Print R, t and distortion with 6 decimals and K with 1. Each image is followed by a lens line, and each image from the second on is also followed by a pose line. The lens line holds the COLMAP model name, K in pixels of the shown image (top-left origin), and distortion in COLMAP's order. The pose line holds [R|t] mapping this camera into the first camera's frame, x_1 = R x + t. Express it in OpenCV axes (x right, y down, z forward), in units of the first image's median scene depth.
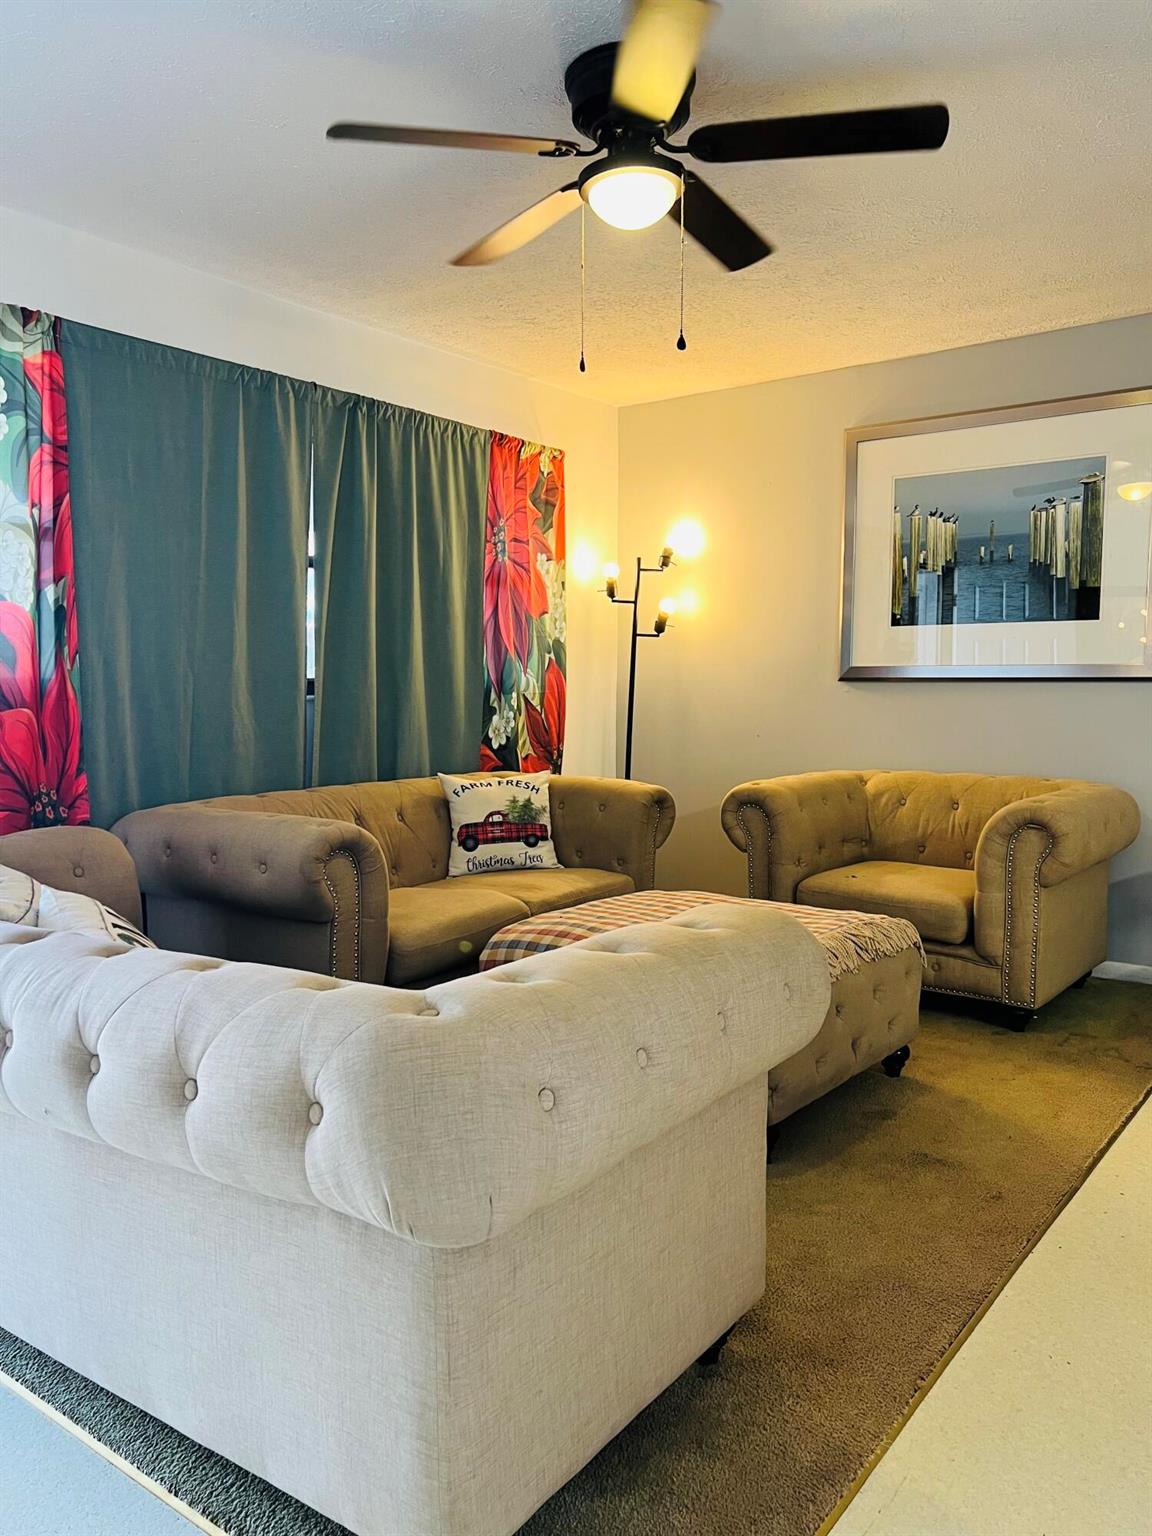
lens RADIAL K [[1171.4, 0, 576.0], [0, 1171.4, 768.0], [0, 0, 1]] dist [0.180372, -0.142334]
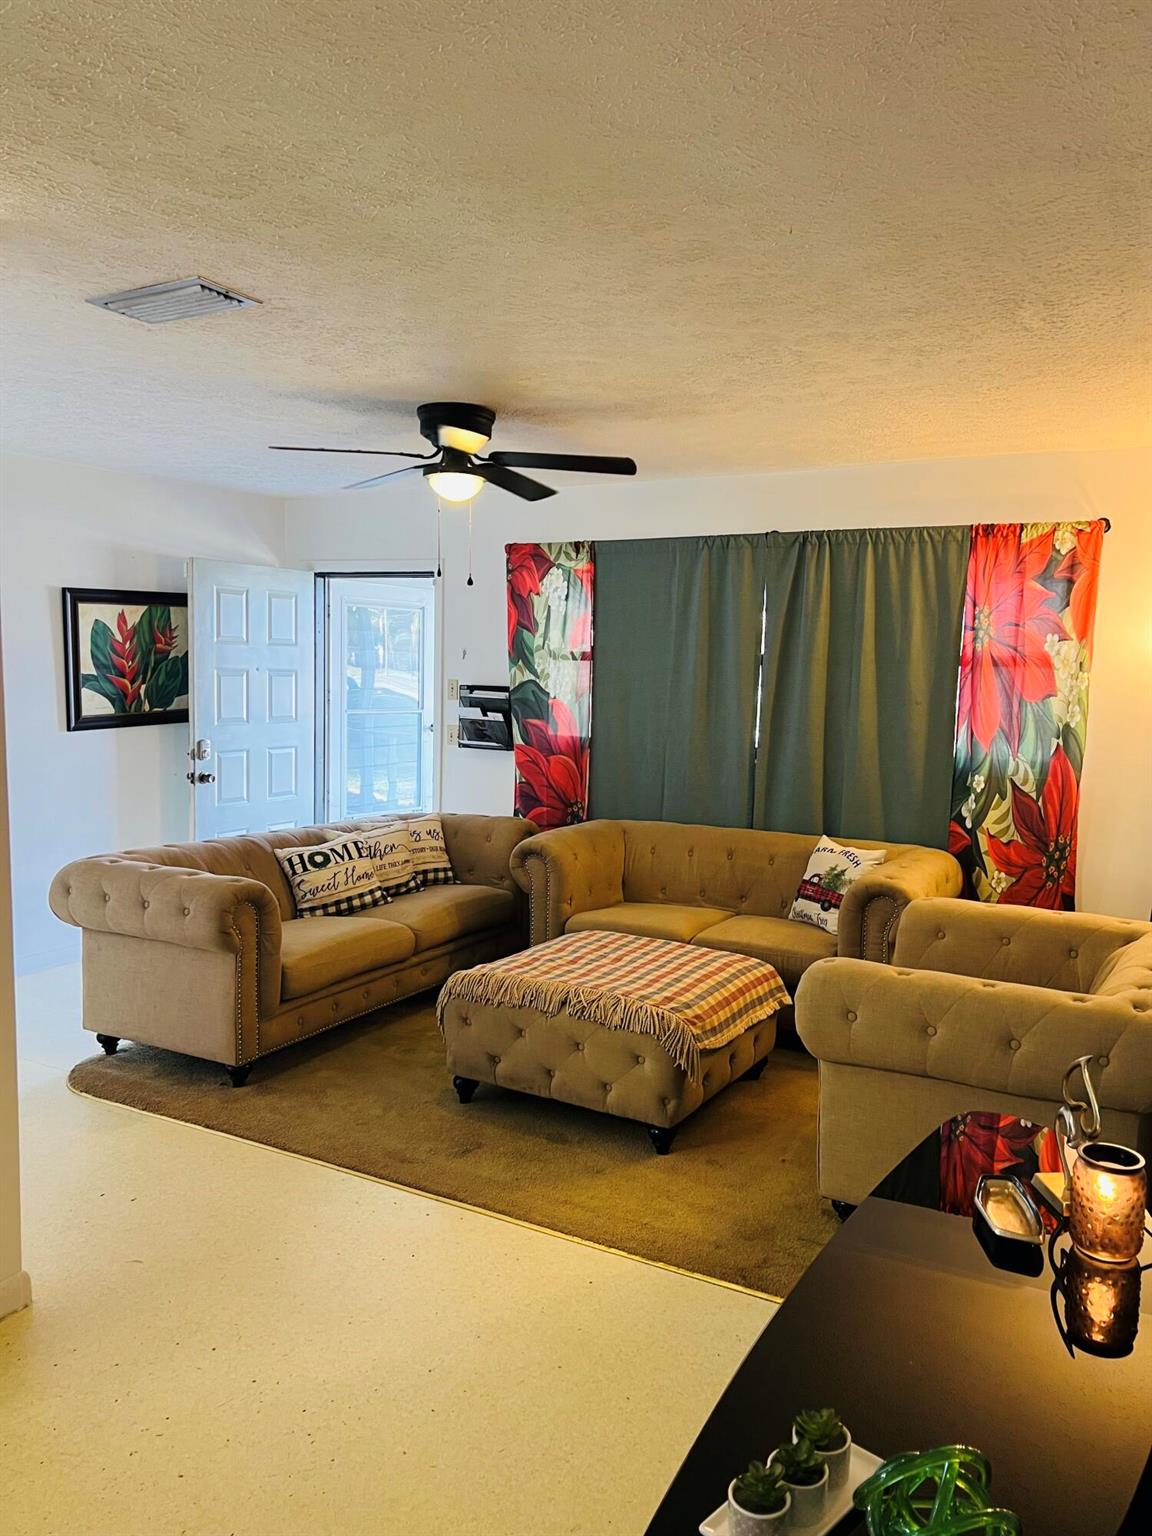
lens RADIAL K [[1159.2, 0, 576.0], [0, 1159.2, 768.0], [0, 0, 1]] dist [0.078990, -0.133912]
pose [[0.146916, 0.096590, -0.984422, 0.889248], [-0.094037, 0.992077, 0.083307, -0.122437], [0.984669, 0.080333, 0.154835, 0.504762]]
